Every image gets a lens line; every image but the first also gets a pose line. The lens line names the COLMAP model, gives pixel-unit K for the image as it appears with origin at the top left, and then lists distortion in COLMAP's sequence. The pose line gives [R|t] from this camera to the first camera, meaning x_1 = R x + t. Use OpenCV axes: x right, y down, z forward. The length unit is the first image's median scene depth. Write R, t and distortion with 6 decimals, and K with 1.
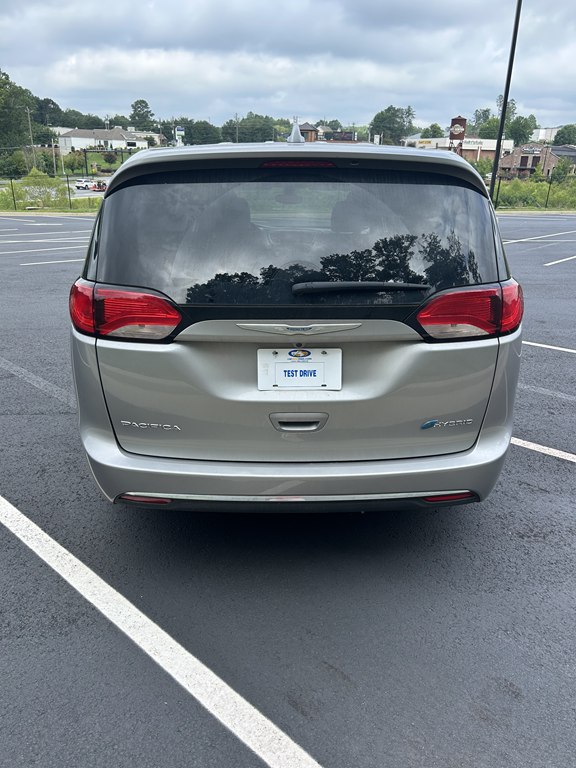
lens RADIAL K [[563.2, 0, 297.6], [0, 563.2, 394.8], [0, 0, 1]] dist [0.041719, -0.045669]
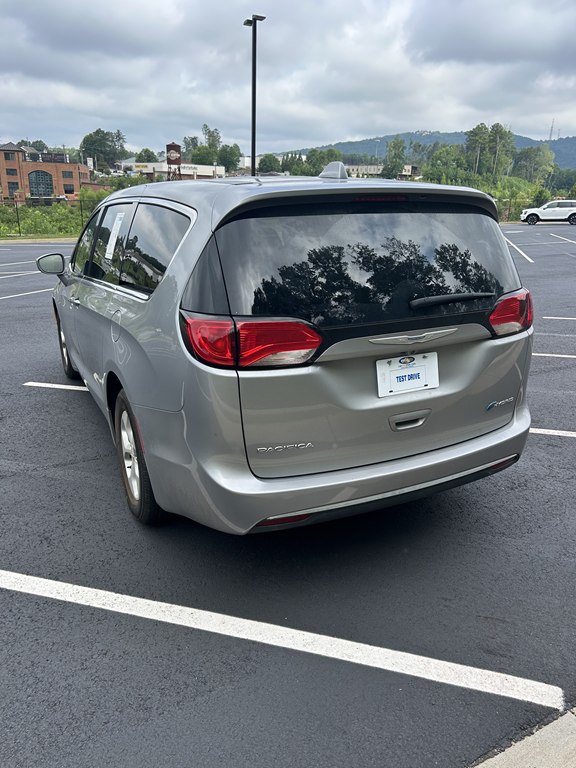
lens RADIAL K [[563.2, 0, 286.7], [0, 563.2, 389.9], [0, 0, 1]] dist [0.041719, -0.045669]
pose [[0.903739, -0.141541, 0.404007, -0.679401], [0.158928, 0.987243, -0.009638, -0.041024], [-0.397489, 0.072919, 0.914705, 0.044961]]
